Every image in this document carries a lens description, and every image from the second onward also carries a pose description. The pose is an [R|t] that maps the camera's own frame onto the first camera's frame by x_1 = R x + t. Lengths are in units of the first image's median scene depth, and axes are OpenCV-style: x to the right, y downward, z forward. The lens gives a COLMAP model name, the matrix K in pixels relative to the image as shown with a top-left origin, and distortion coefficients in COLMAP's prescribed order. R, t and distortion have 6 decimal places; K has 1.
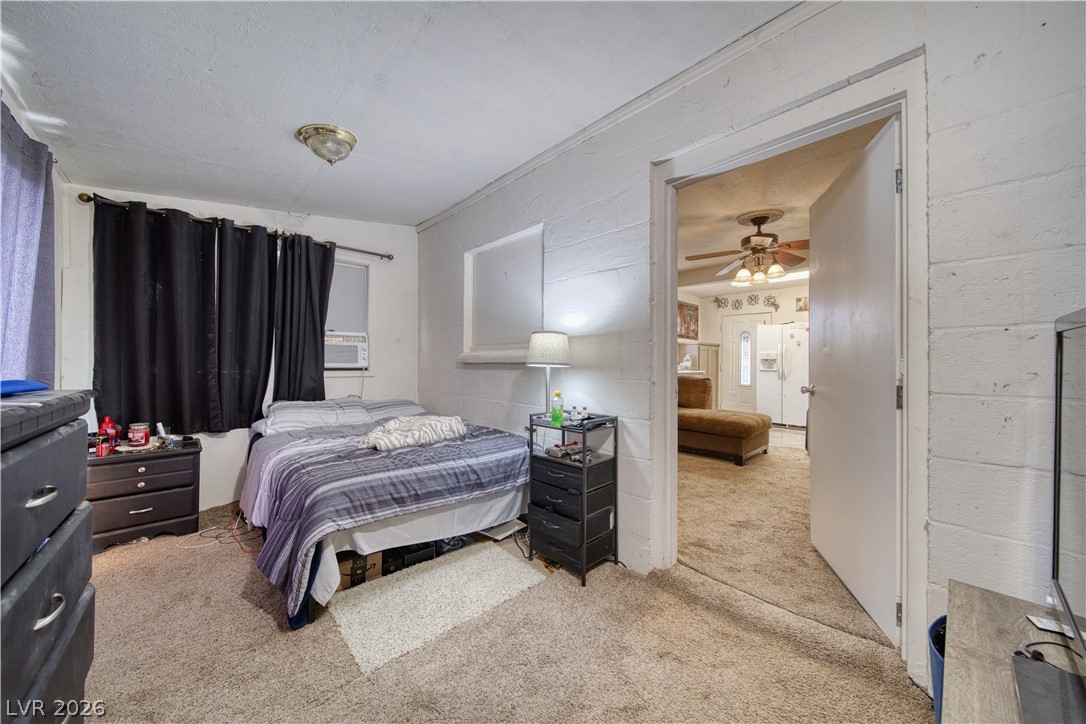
lens RADIAL K [[376.8, 0, 539.5], [0, 376.8, 359.3], [0, 0, 1]] dist [-0.003160, -0.000179]
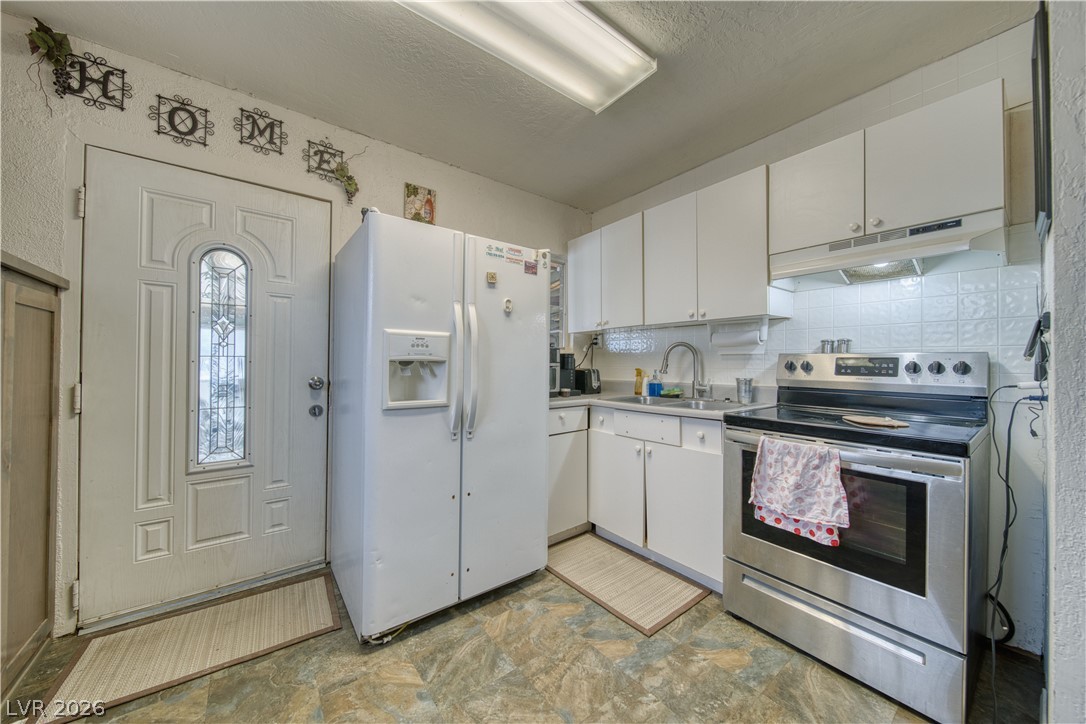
lens RADIAL K [[376.8, 0, 540.4], [0, 376.8, 356.7], [0, 0, 1]] dist [-0.003160, -0.000179]
pose [[0.072094, 0.005464, 0.997383, 0.321335], [-0.006446, 0.999967, -0.005013, -0.001762], [-0.997377, -0.006068, 0.072127, 0.783998]]
